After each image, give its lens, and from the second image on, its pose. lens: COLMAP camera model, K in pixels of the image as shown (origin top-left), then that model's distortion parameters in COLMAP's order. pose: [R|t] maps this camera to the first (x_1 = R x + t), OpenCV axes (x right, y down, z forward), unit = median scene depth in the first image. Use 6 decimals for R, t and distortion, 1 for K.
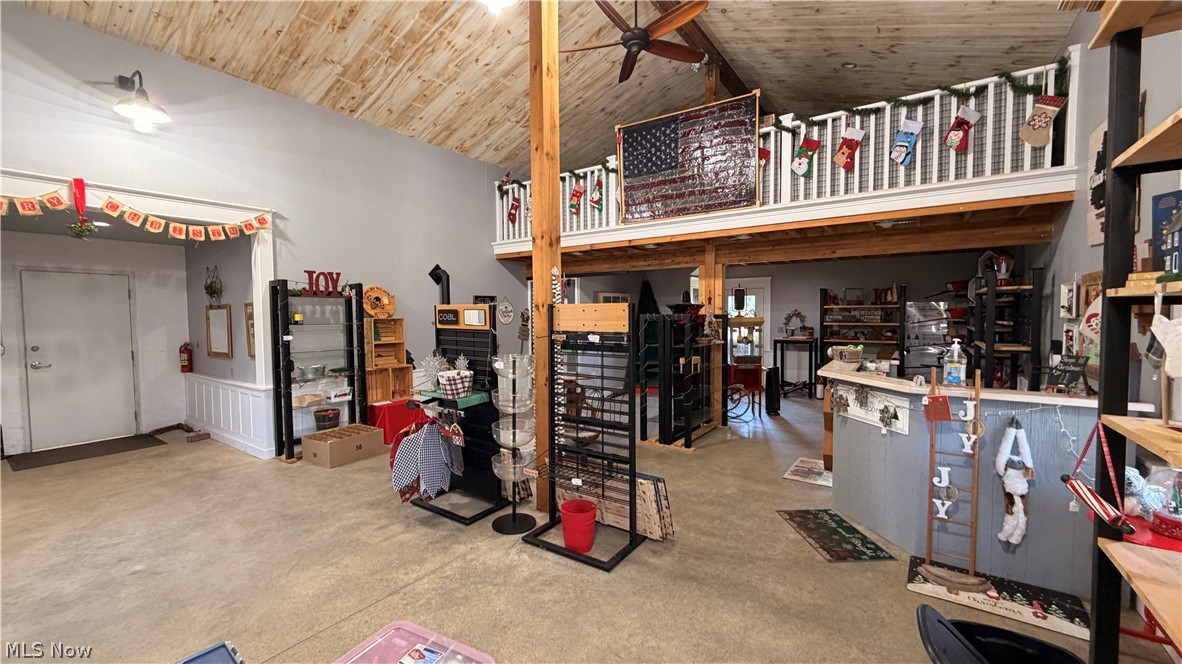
lens RADIAL K [[471.7, 0, 588.2], [0, 471.7, 333.0], [0, 0, 1]] dist [0.000665, -0.000044]
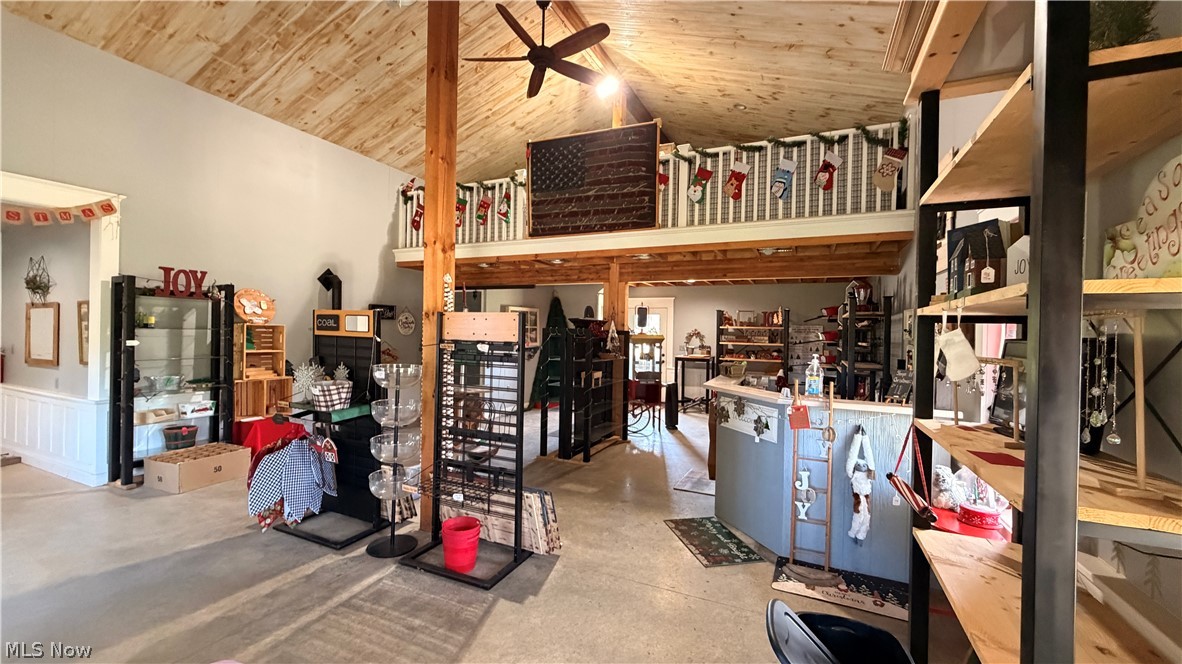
lens RADIAL K [[471.7, 0, 588.2], [0, 471.7, 333.0], [0, 0, 1]] dist [0.000665, -0.000044]
pose [[0.984482, 0.026571, 0.173462, 0.036587], [-0.020075, 0.999034, -0.039096, 0.009572], [-0.174333, 0.035007, 0.984064, 0.002052]]
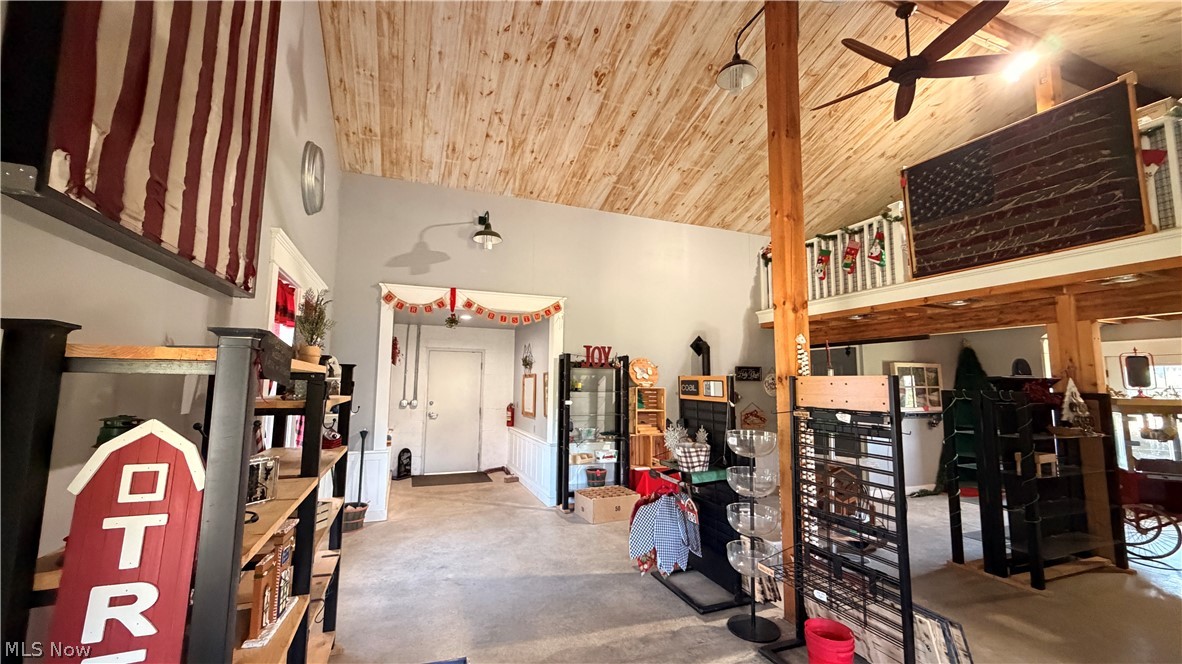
lens RADIAL K [[471.7, 0, 588.2], [0, 471.7, 333.0], [0, 0, 1]] dist [0.000665, -0.000044]
pose [[0.832994, -0.041393, -0.551731, 0.066605], [-0.041431, 0.989731, -0.136804, -0.002495], [0.551728, 0.136816, 0.822726, 0.029228]]
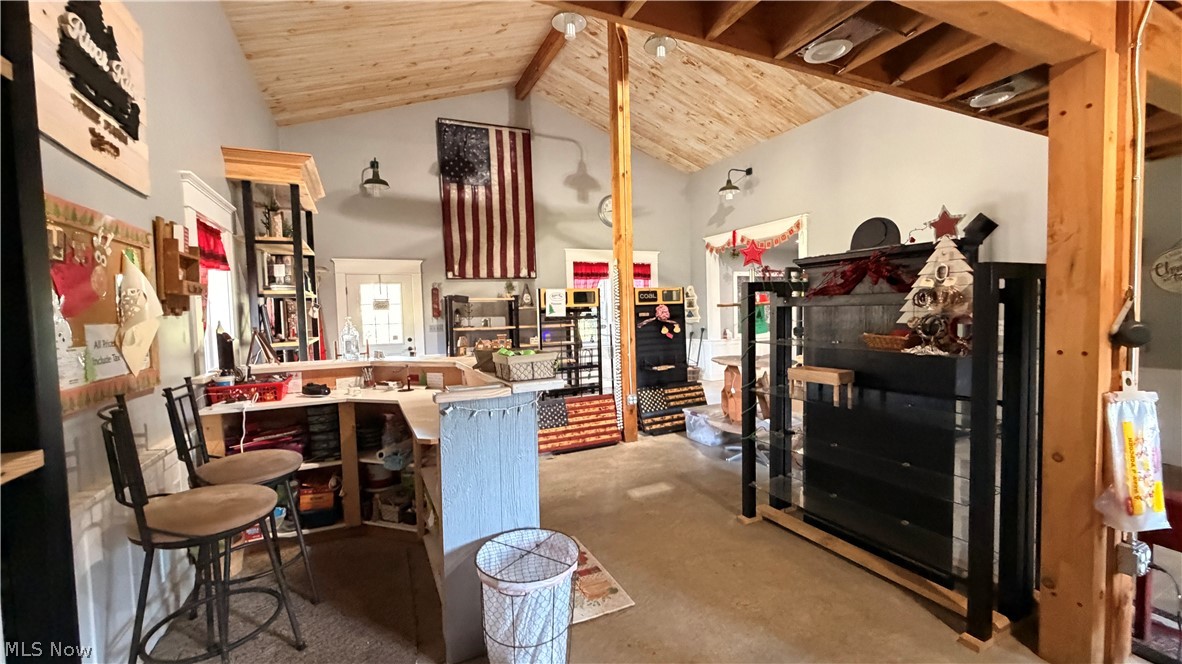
lens RADIAL K [[471.7, 0, 588.2], [0, 471.7, 333.0], [0, 0, 1]] dist [0.000665, -0.000044]
pose [[-0.496653, 0.060112, -0.865865, 0.875058], [-0.006919, 0.997293, 0.073204, -0.019586], [0.867922, 0.042348, -0.494893, 1.223417]]
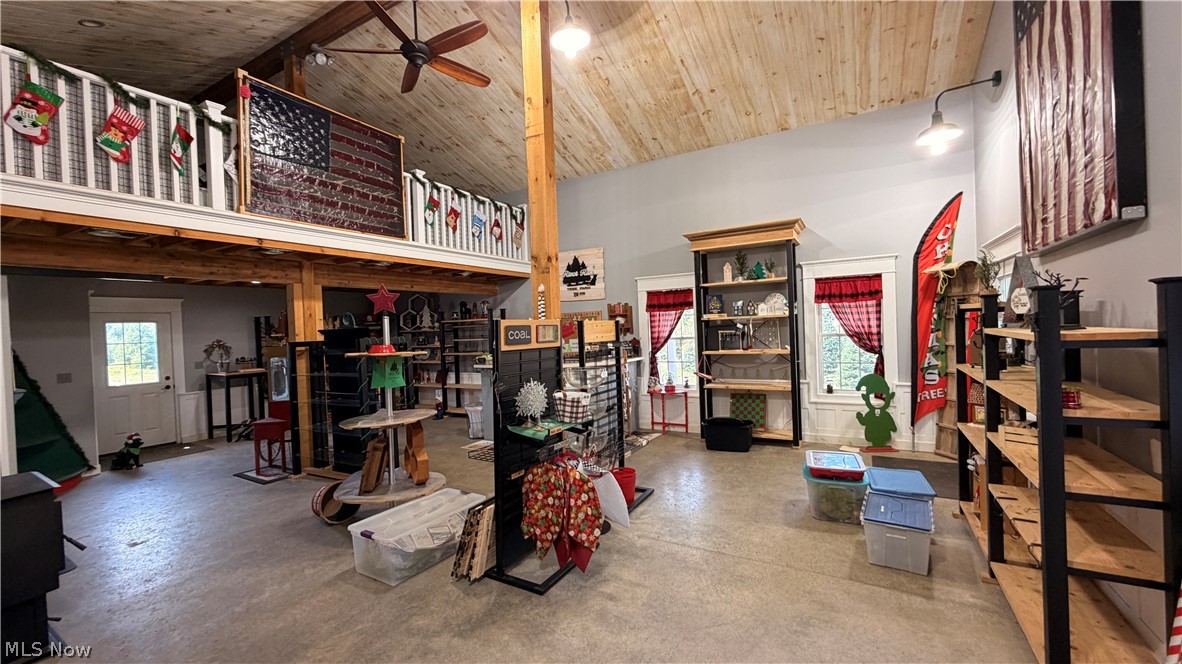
lens RADIAL K [[471.7, 0, 588.2], [0, 471.7, 333.0], [0, 0, 1]] dist [0.000665, -0.000044]
pose [[-0.083140, -0.001400, 0.996537, -0.873230], [0.080065, 0.996757, 0.008080, -0.027985], [-0.993316, 0.080459, -0.082758, 0.763524]]
